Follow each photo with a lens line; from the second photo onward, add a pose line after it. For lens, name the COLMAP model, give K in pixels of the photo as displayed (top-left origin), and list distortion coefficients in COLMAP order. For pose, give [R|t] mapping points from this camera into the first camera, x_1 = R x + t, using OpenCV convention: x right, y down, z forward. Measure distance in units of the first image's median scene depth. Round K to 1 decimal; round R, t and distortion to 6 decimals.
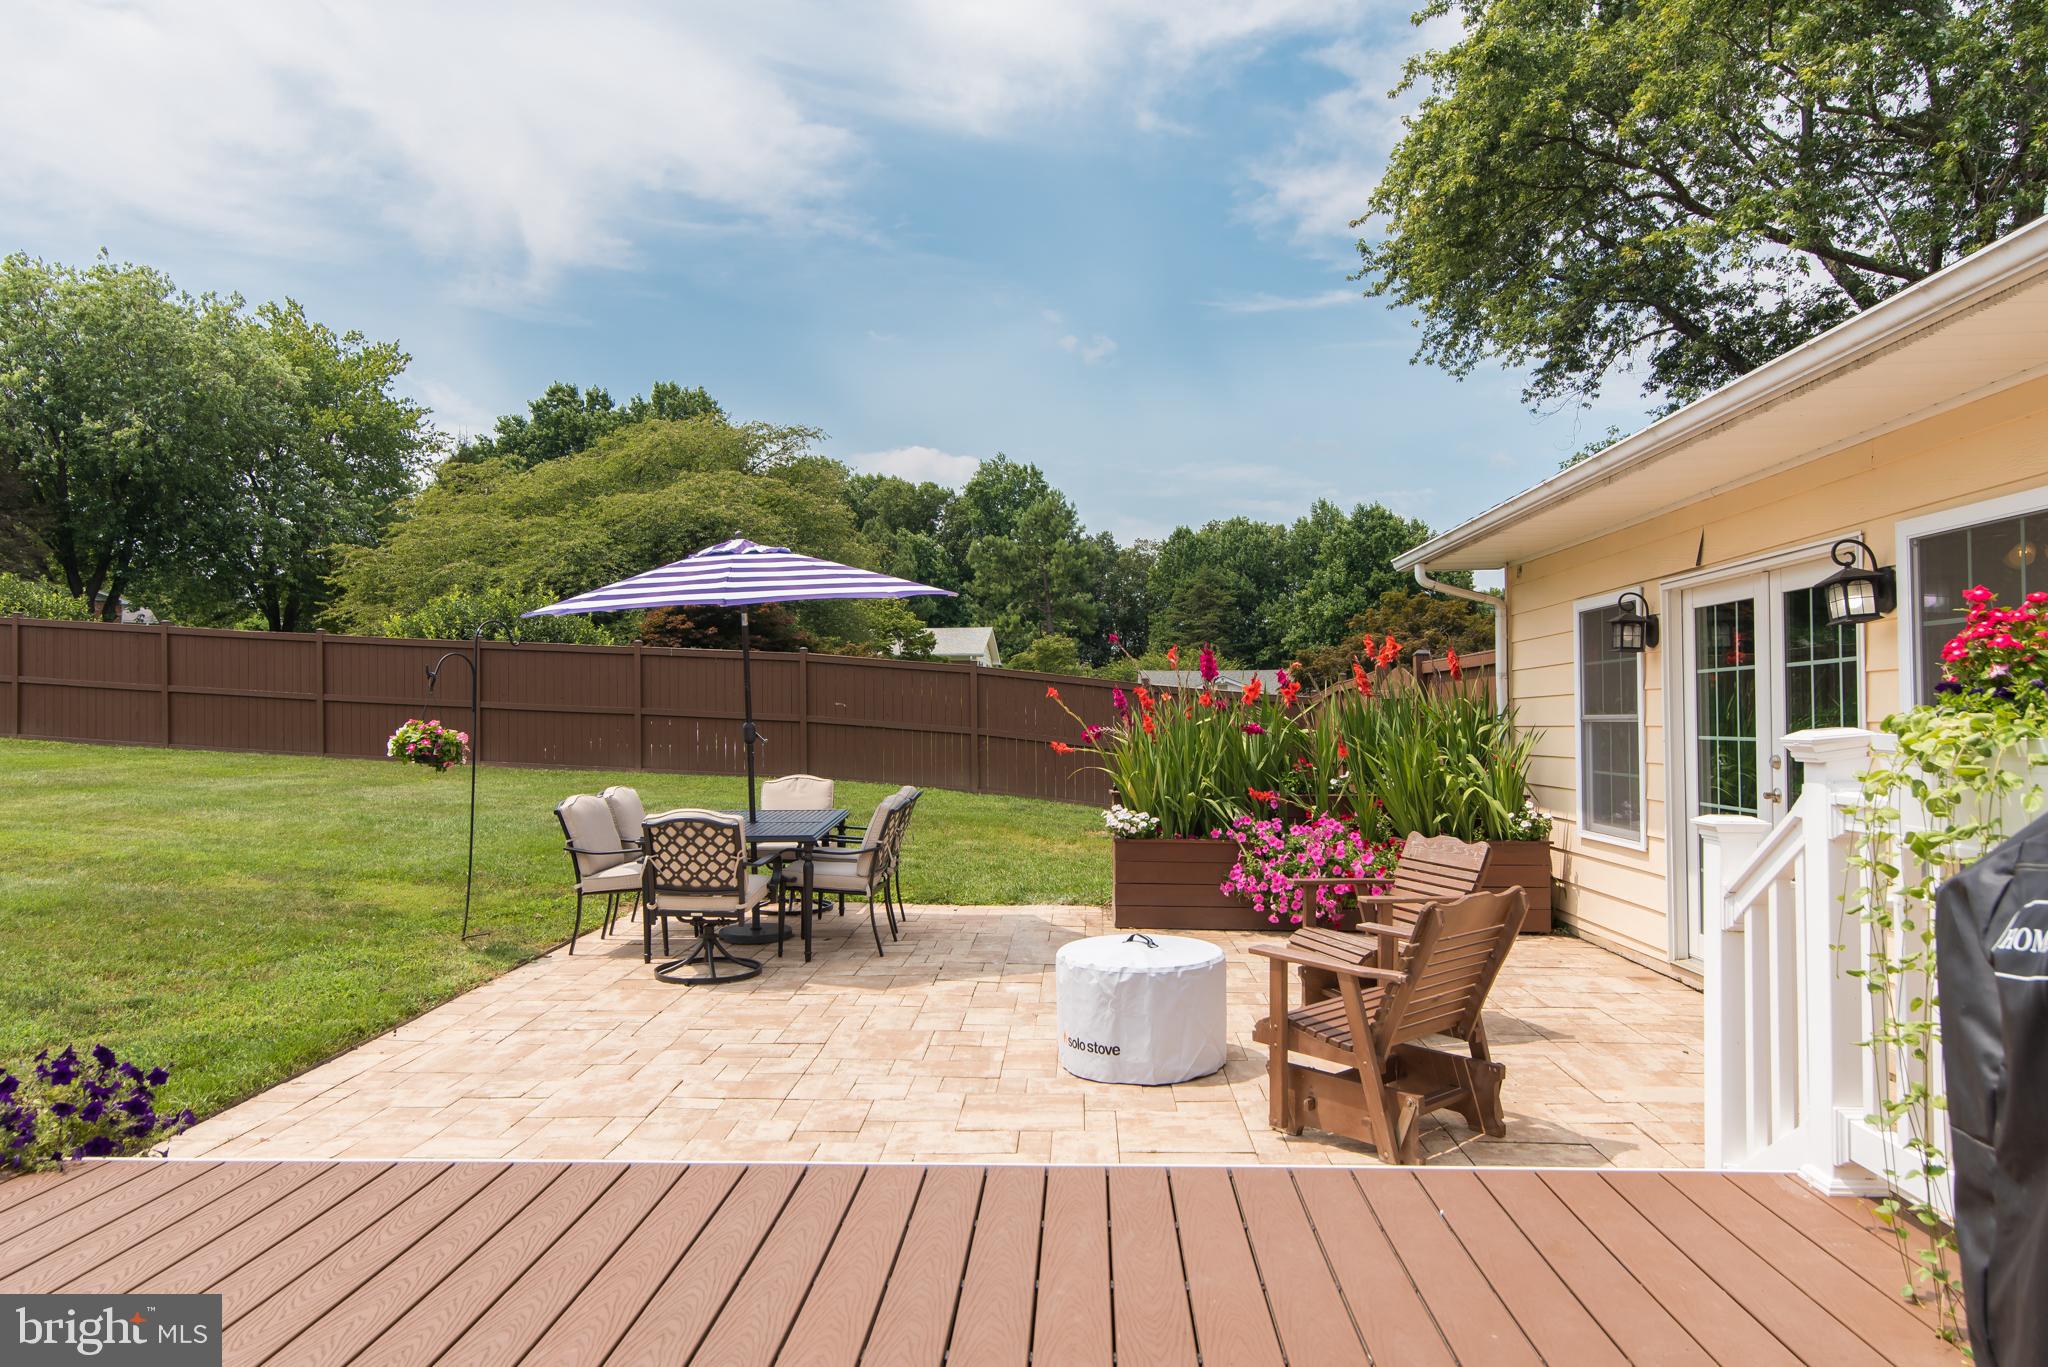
lens RADIAL K [[1332.1, 0, 1032.4], [0, 1332.1, 686.2], [0, 0, 1]] dist [0.002483, 0.000399]
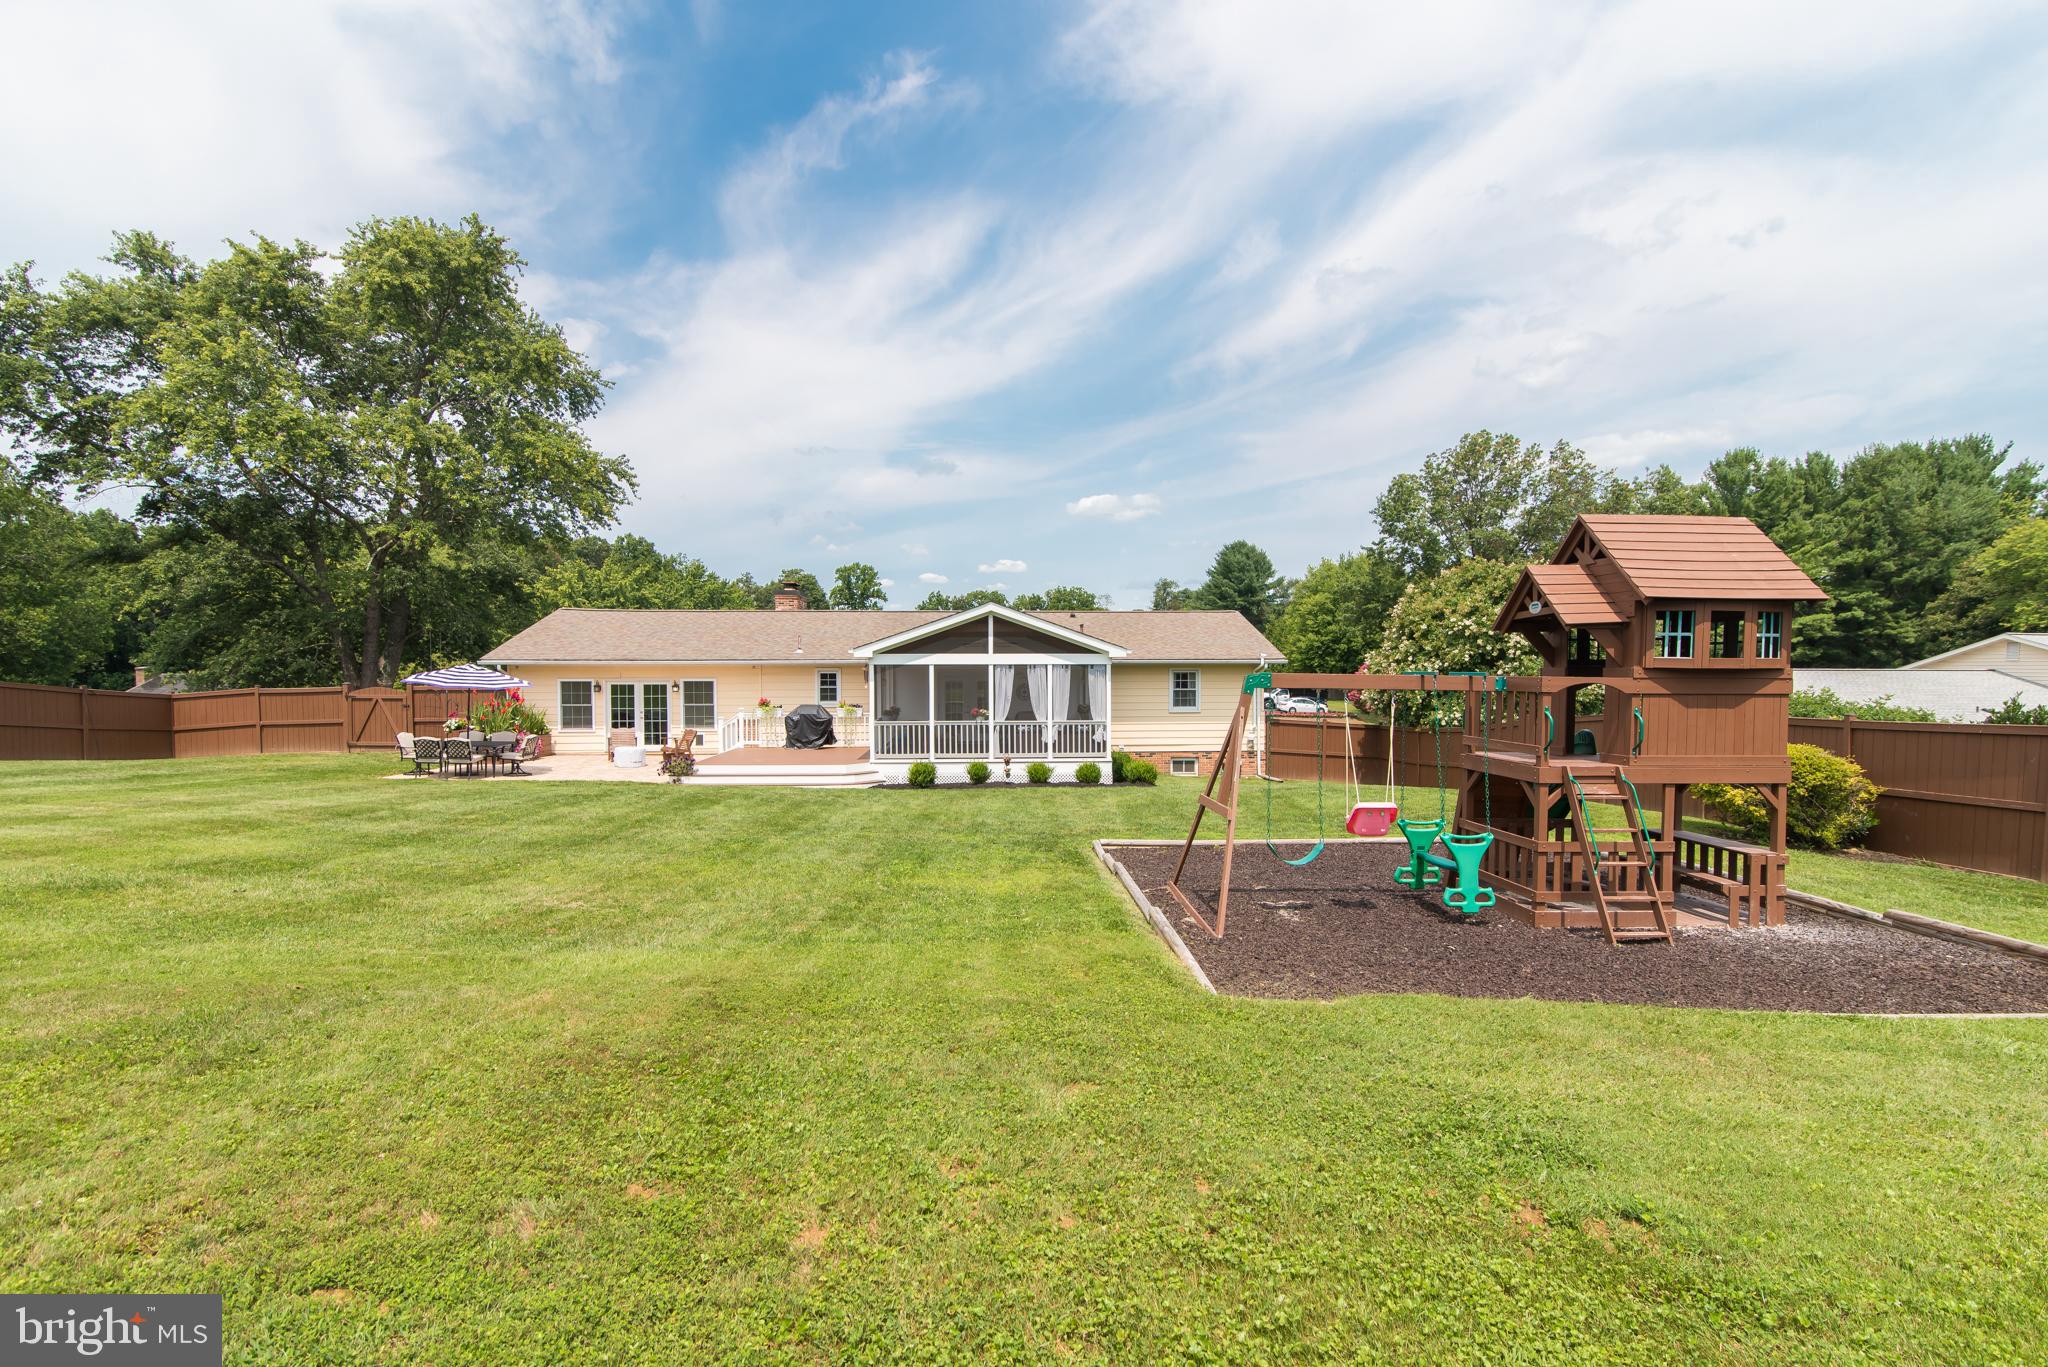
lens RADIAL K [[914.6, 0, 1028.9], [0, 914.6, 680.2], [0, 0, 1]] dist [0.015252, -0.000386]
pose [[-0.103754, -0.010661, 0.994546, -1.186956], [-0.026907, 0.999607, 0.007908, -0.053313], [-0.994239, -0.025940, -0.104000, -0.099000]]
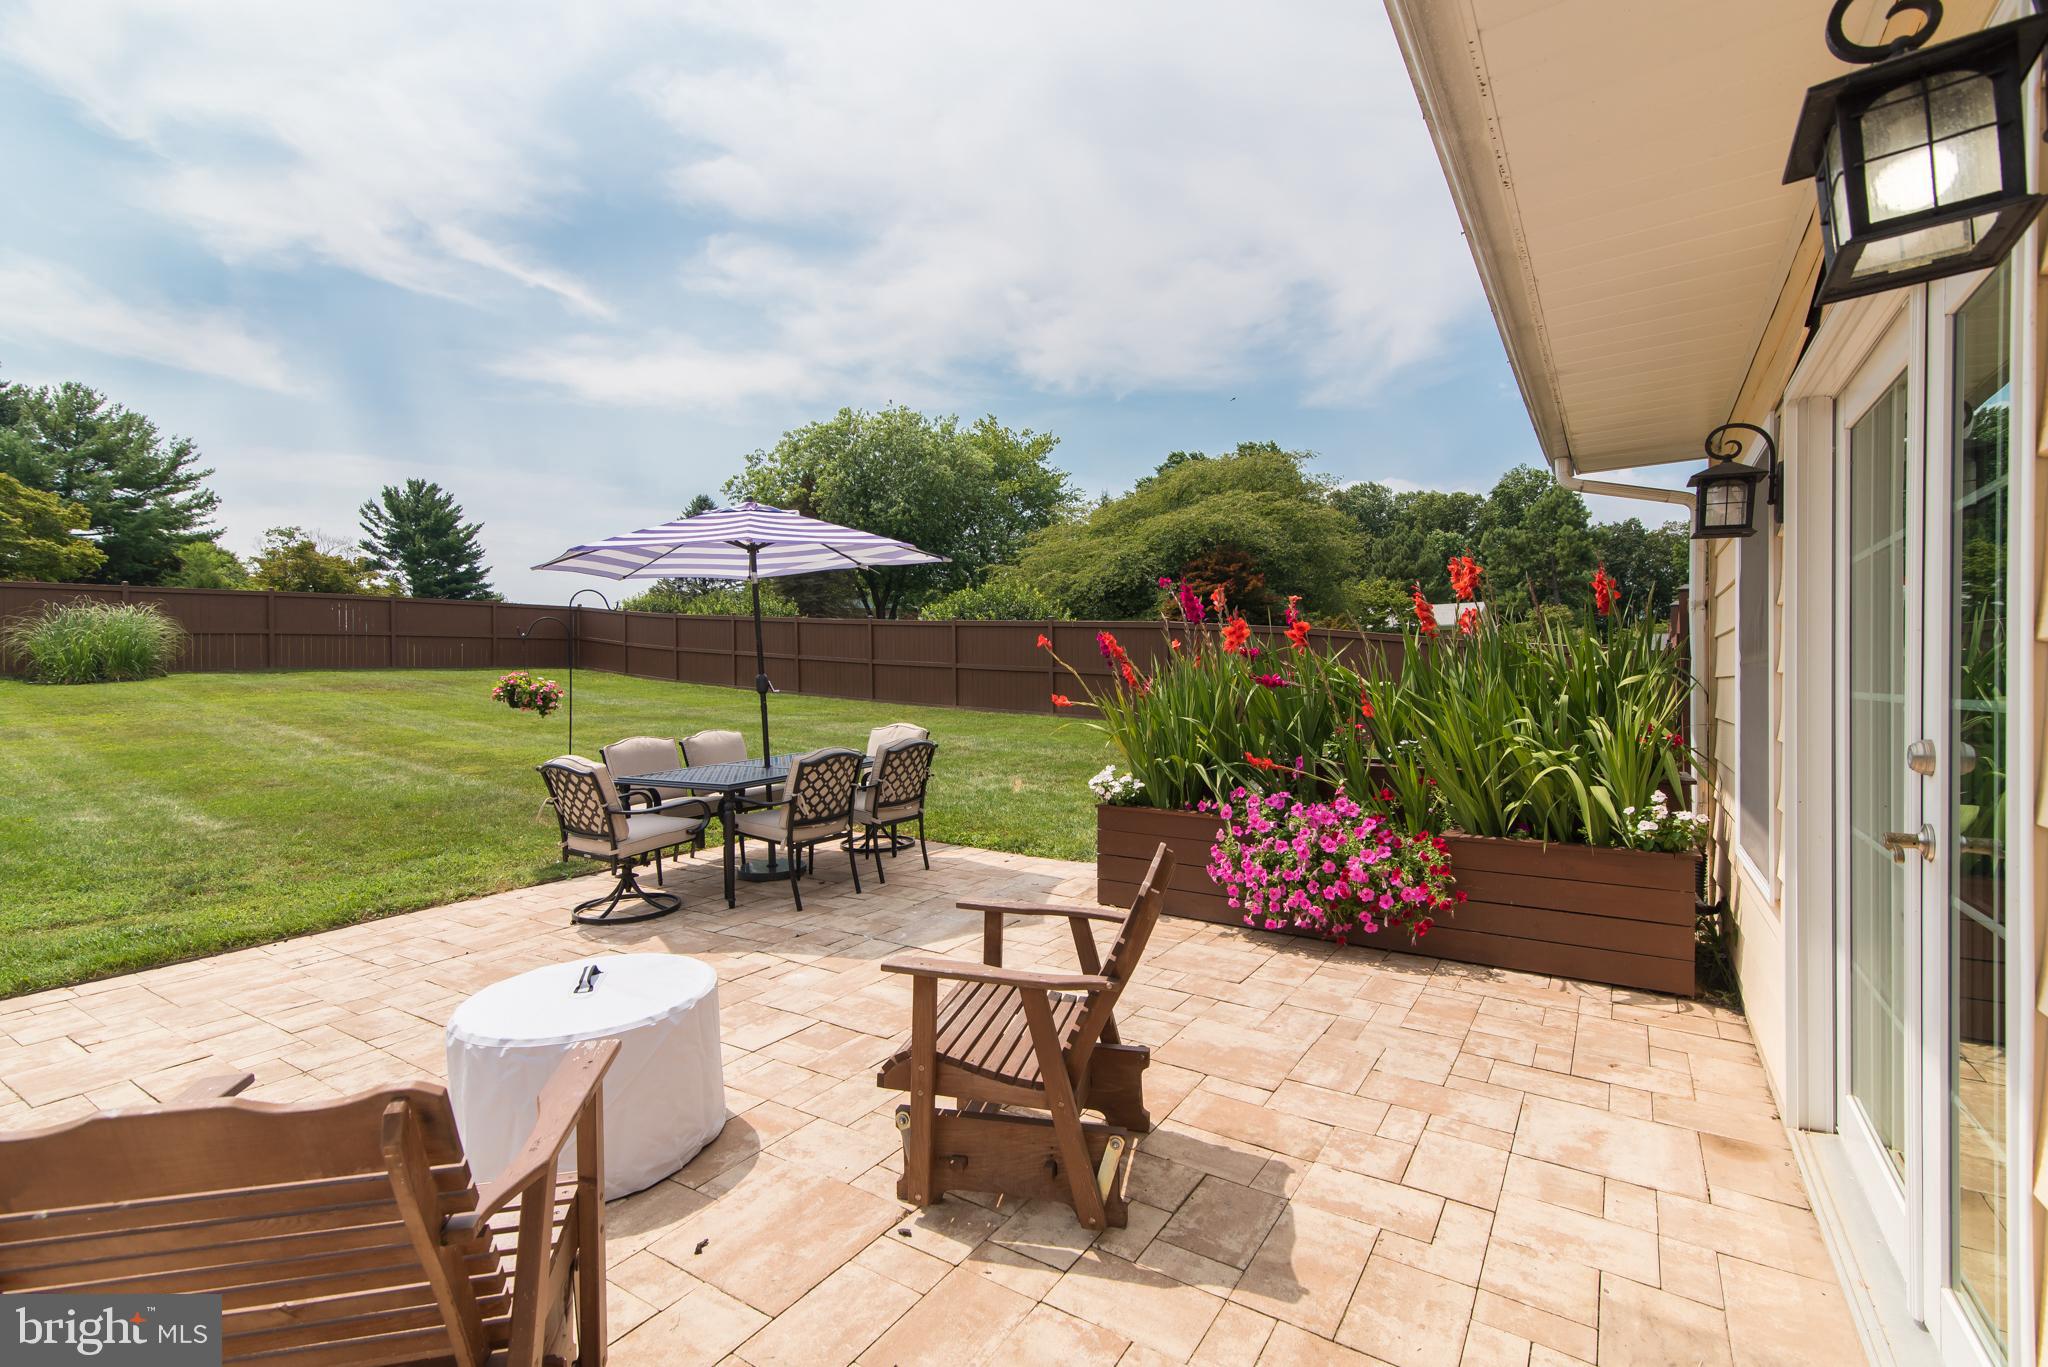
lens RADIAL K [[919.5, 0, 1027.2], [0, 919.5, 692.8], [0, 0, 1]] dist [0.014513, -0.000834]
pose [[0.859563, 0.007168, -0.510979, 0.147527], [0.013764, 0.999214, 0.037171, 0.007314], [0.510844, -0.038984, 0.858789, 0.197843]]
